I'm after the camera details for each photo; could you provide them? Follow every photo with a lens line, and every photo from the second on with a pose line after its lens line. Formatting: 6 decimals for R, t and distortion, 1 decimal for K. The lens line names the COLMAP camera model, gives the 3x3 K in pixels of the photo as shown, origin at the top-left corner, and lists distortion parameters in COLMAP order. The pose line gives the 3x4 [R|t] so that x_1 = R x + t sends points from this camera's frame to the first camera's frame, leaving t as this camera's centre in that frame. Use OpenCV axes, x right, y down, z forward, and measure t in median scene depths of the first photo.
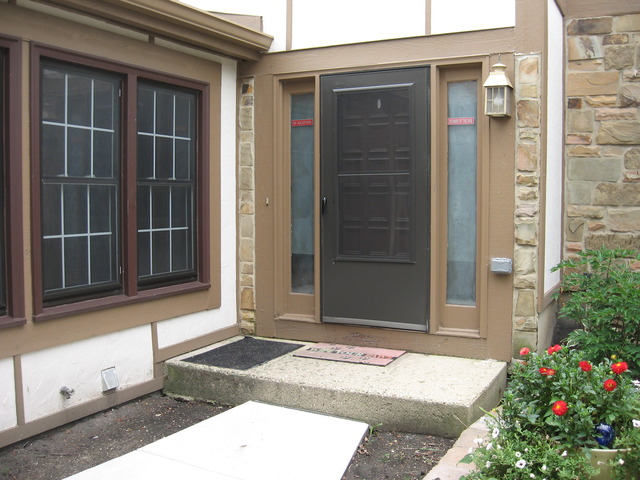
lens RADIAL K [[680.7, 0, 320.2], [0, 680.7, 237.7], [0, 0, 1]] dist [-0.129583, 0.006177]
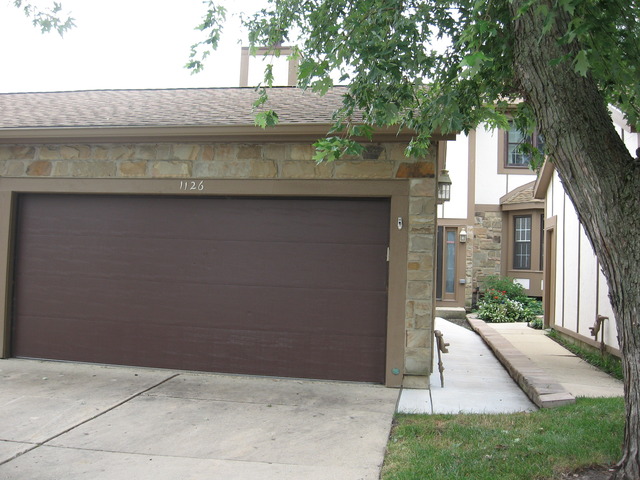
lens RADIAL K [[680.7, 0, 320.2], [0, 680.7, 237.7], [0, 0, 1]] dist [-0.129583, 0.006177]
pose [[0.949935, 0.046460, 0.308974, -1.615671], [-0.013868, 0.994178, -0.106857, 0.206896], [-0.312140, 0.097223, 0.945048, -2.279334]]
